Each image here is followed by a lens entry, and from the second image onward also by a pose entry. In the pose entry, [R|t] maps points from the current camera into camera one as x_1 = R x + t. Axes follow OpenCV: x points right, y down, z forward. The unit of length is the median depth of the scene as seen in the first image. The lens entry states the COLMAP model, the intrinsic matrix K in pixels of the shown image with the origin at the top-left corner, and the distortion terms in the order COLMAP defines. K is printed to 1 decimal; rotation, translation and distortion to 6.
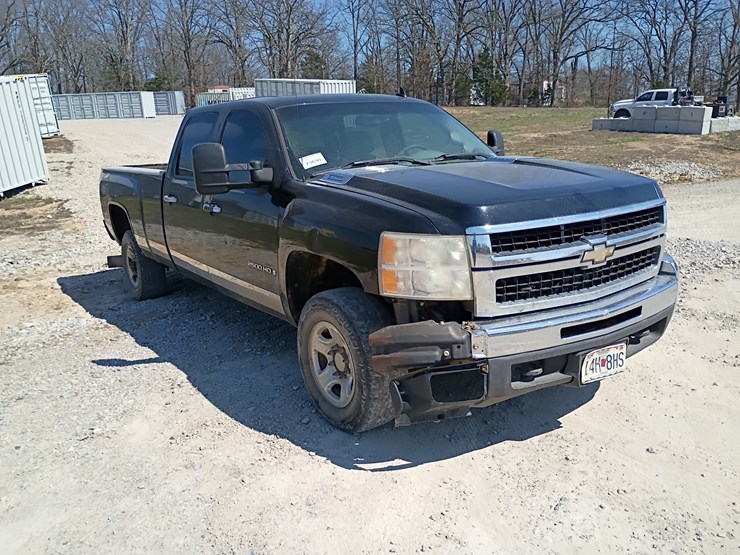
lens RADIAL K [[639.7, 0, 372.6], [0, 639.7, 282.3], [0, 0, 1]] dist [0.061500, -0.078909]
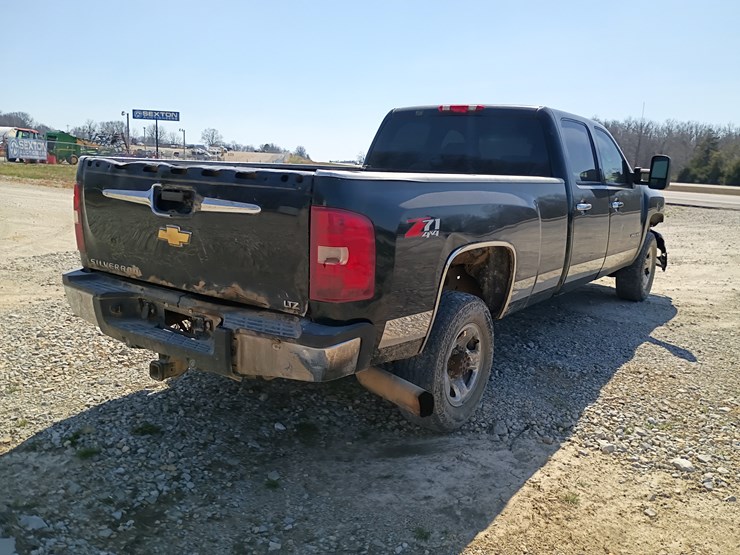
lens RADIAL K [[640.6, 0, 373.3], [0, 640.6, 264.5], [0, 0, 1]] dist [0.068714, -0.101046]
pose [[-0.358160, -0.120252, 0.925884, -1.590744], [0.178720, 0.964504, 0.194402, -0.420733], [-0.916396, 0.235100, -0.323955, 2.376721]]
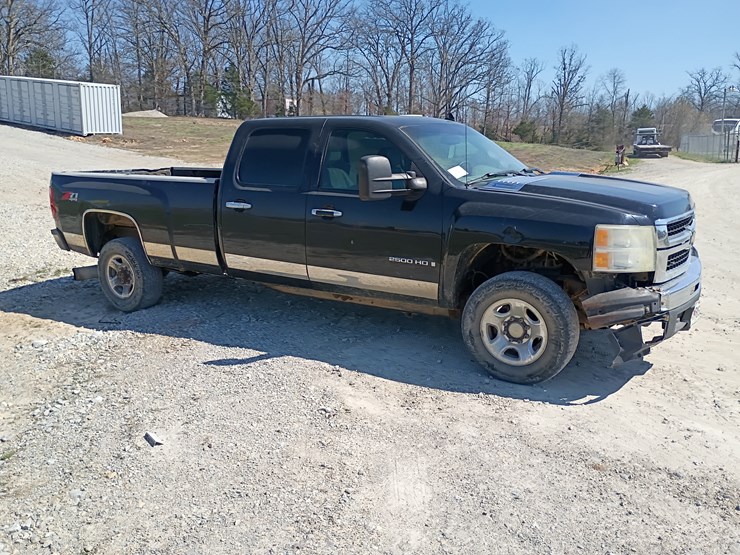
lens RADIAL K [[640.6, 0, 373.3], [0, 640.6, 264.5], [0, 0, 1]] dist [0.068714, -0.101046]
pose [[0.918907, -0.037326, 0.392703, -0.786970], [0.055367, 0.997863, -0.034710, 0.022721], [-0.390568, 0.053638, 0.919010, -0.064048]]
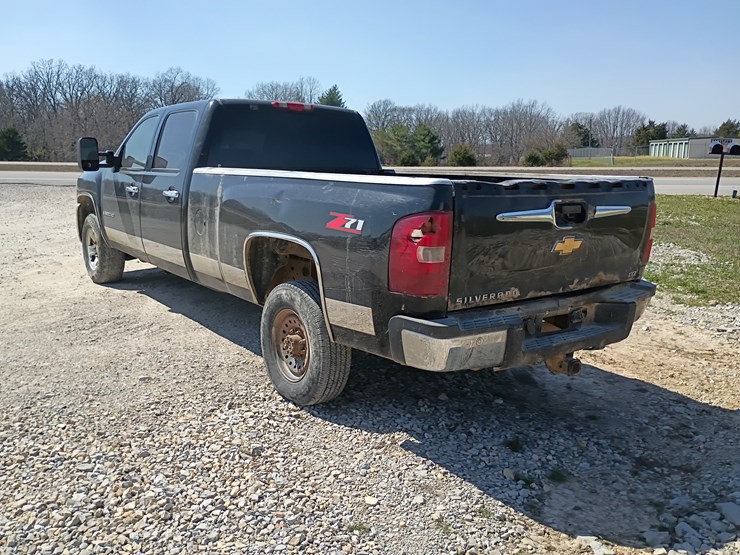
lens RADIAL K [[639.7, 0, 372.6], [0, 639.7, 282.3], [0, 0, 1]] dist [0.061500, -0.078909]
pose [[-0.998407, 0.033126, -0.045664, -0.382515], [0.011930, 0.915117, 0.403012, -0.668472], [0.055138, 0.401825, -0.914055, 3.189849]]
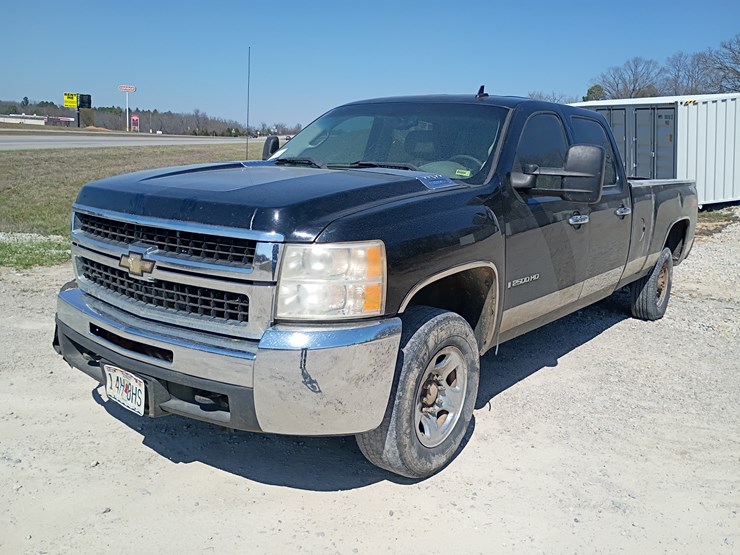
lens RADIAL K [[640.6, 0, 373.3], [0, 640.6, 264.5], [0, 0, 1]] dist [0.068714, -0.101046]
pose [[0.317317, 0.215476, -0.923515, 1.099178], [-0.265915, 0.954992, 0.131452, -0.213159], [0.910274, 0.203864, 0.360333, 0.847446]]
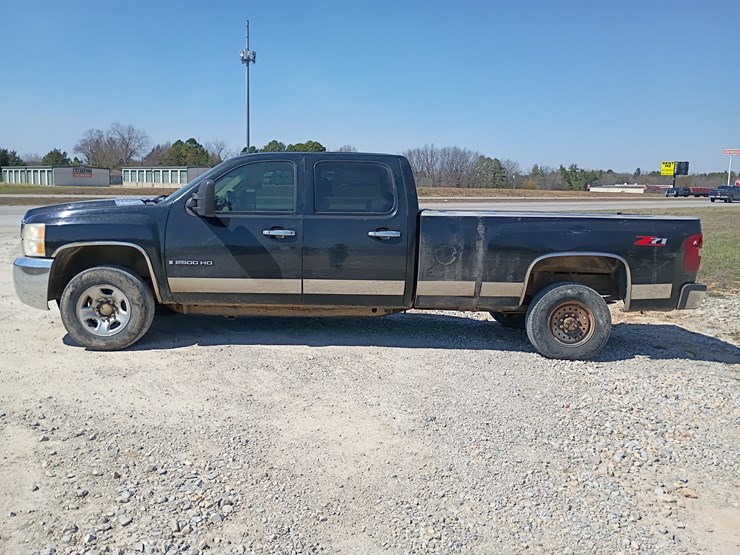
lens RADIAL K [[640.6, 0, 373.3], [0, 640.6, 264.5], [0, 0, 1]] dist [0.068714, -0.101046]
pose [[-0.534047, 0.113962, -0.837739, 1.384664], [-0.189109, 0.949667, 0.249742, -0.609881], [0.824033, 0.291798, -0.485616, 2.583917]]
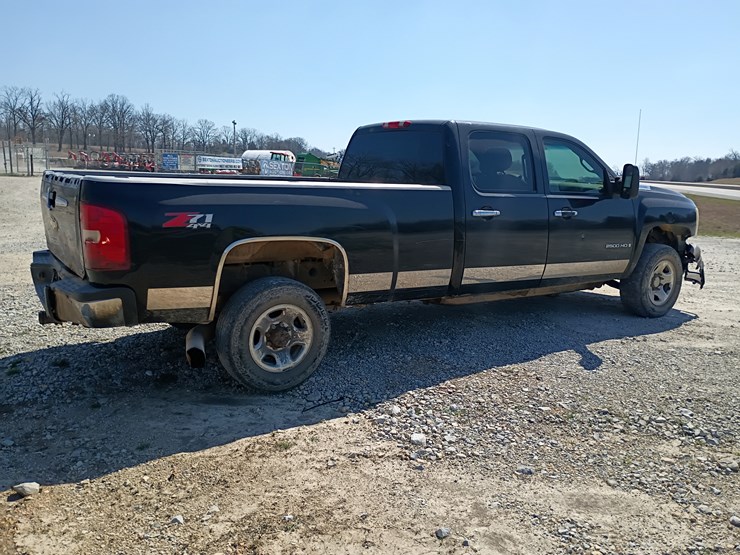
lens RADIAL K [[640.6, 0, 373.3], [0, 640.6, 264.5], [0, 0, 1]] dist [0.068714, -0.101046]
pose [[0.006972, -0.104568, 0.994493, -1.919788], [0.188626, 0.976801, 0.101386, -0.274617], [-0.982024, 0.186880, 0.026534, 1.727203]]
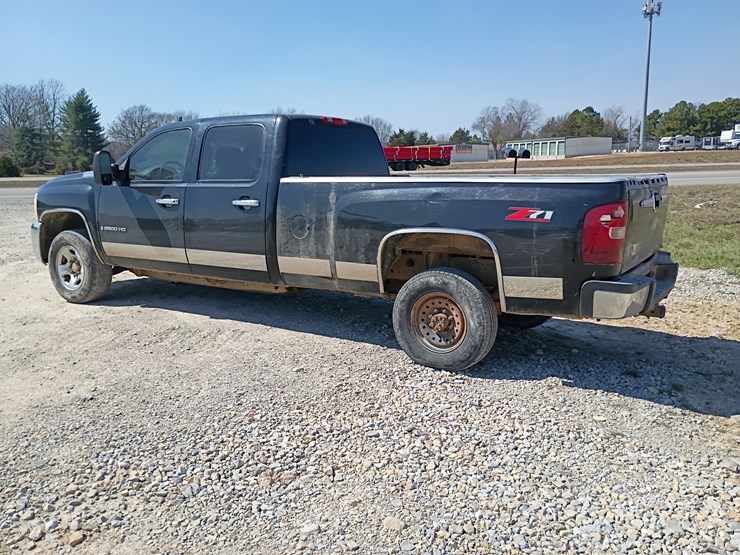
lens RADIAL K [[640.6, 0, 373.3], [0, 640.6, 264.5], [0, 0, 1]] dist [0.068714, -0.101046]
pose [[-0.914676, 0.106251, -0.389973, 0.318905], [-0.046597, 0.930677, 0.362862, -0.706535], [0.401494, 0.350073, -0.846317, 3.232811]]
